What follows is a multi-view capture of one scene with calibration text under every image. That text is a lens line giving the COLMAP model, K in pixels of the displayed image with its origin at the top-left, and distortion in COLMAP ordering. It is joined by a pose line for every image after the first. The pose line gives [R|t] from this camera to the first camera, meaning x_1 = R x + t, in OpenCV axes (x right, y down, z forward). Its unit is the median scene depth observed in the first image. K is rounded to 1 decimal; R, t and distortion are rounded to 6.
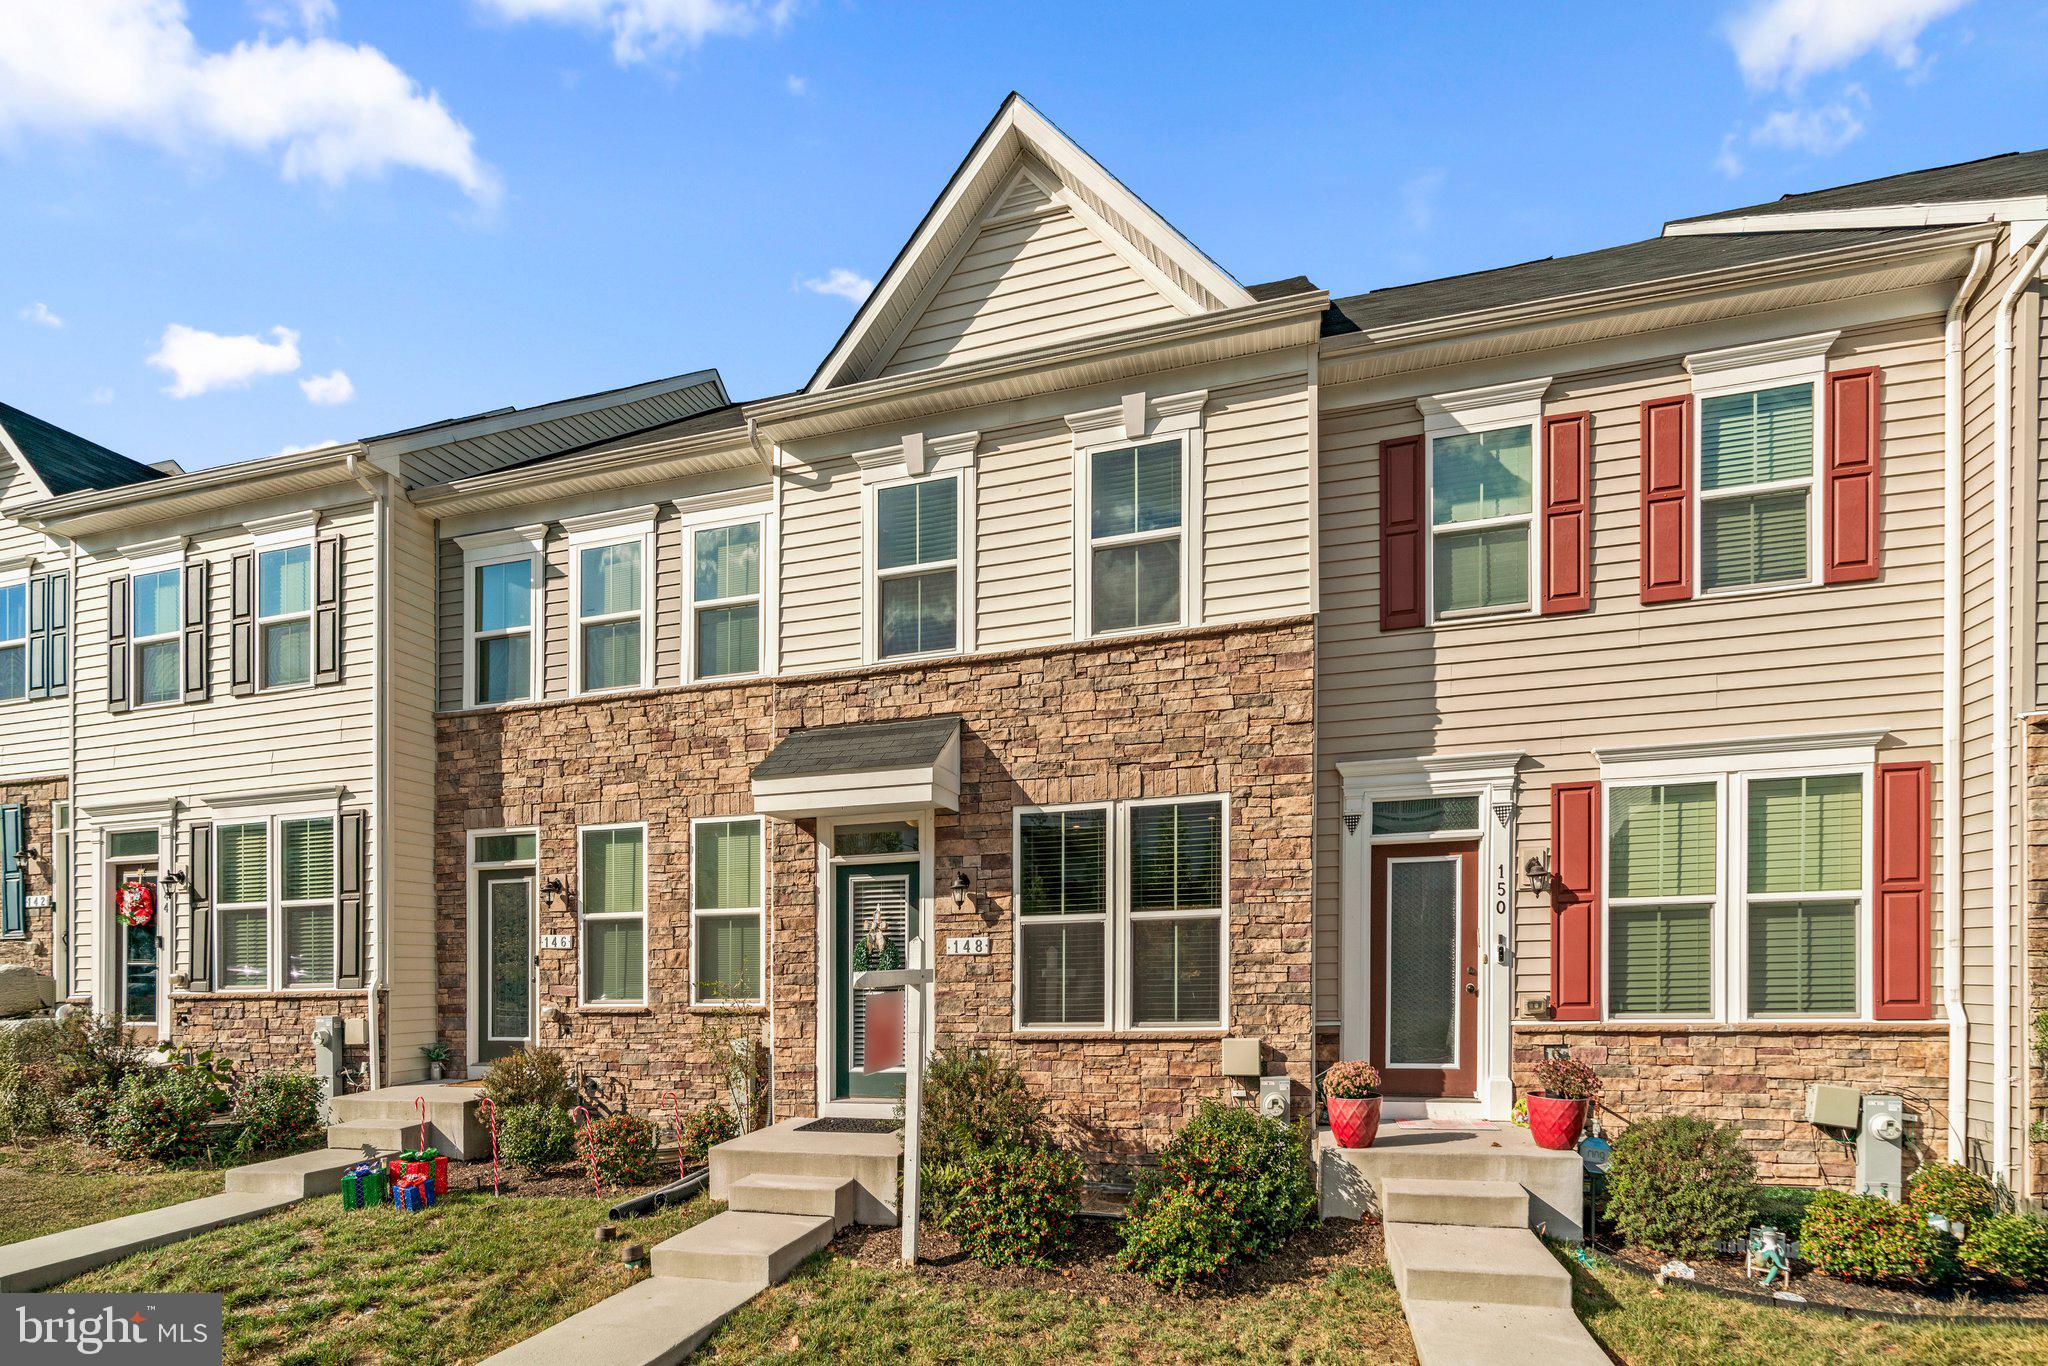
lens RADIAL K [[907.3, 0, 1020.2], [0, 907.3, 701.4], [0, 0, 1]] dist [-0.001868, 0.000771]
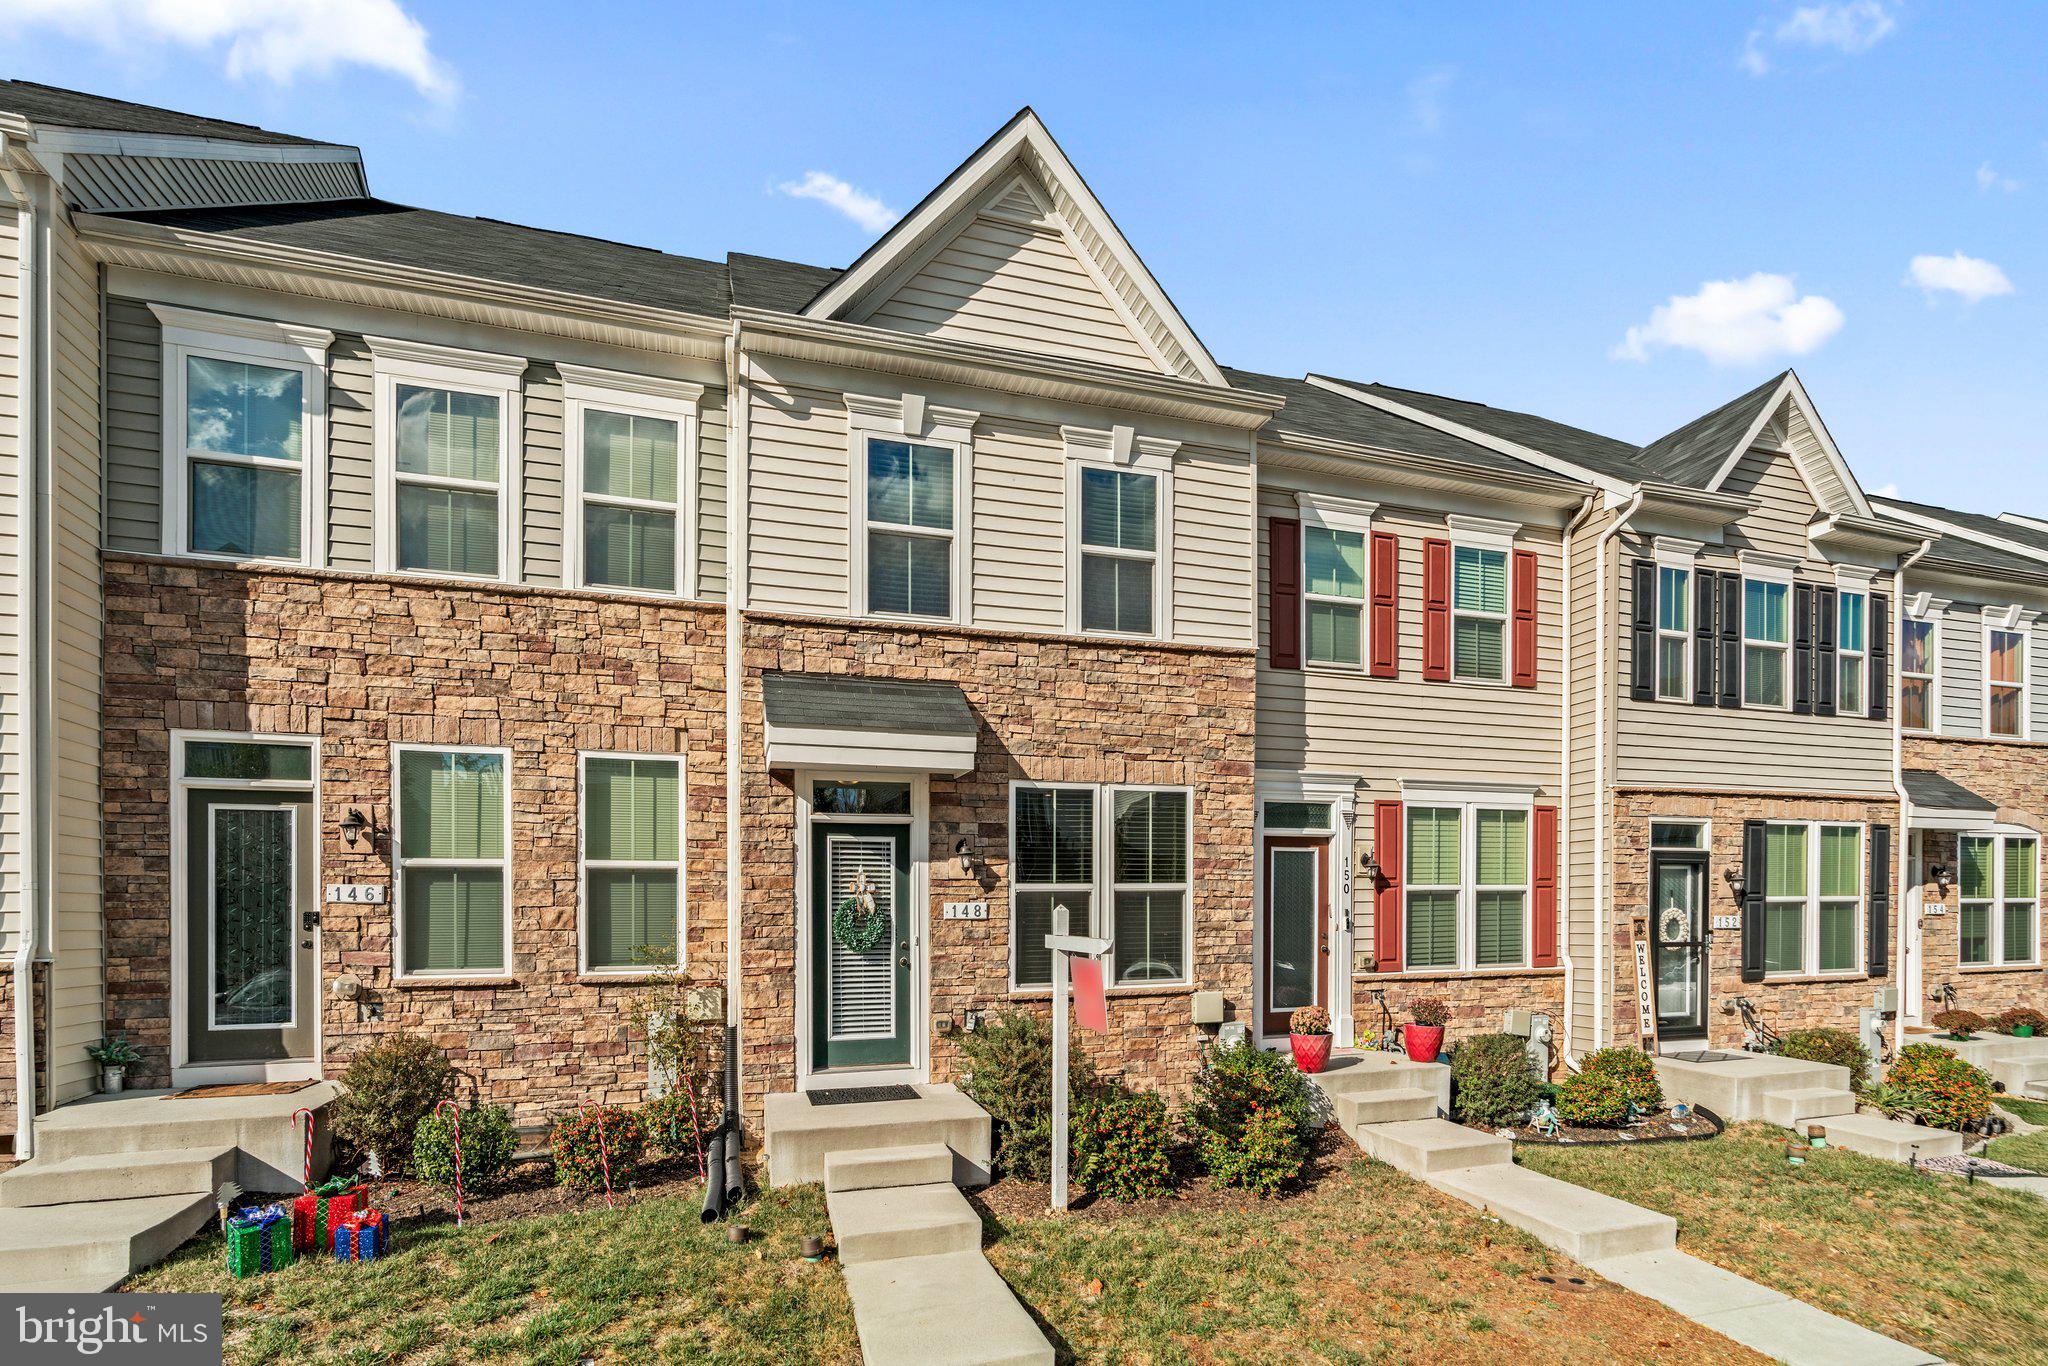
lens RADIAL K [[921.1, 0, 1024.2], [0, 921.1, 630.6], [0, 0, 1]] dist [-0.001358, 0.001332]
pose [[0.843230, 0.169521, 0.510123, -0.561777], [-0.157679, 0.985231, -0.066763, 0.012944], [-0.513907, -0.024139, 0.857506, 0.066224]]
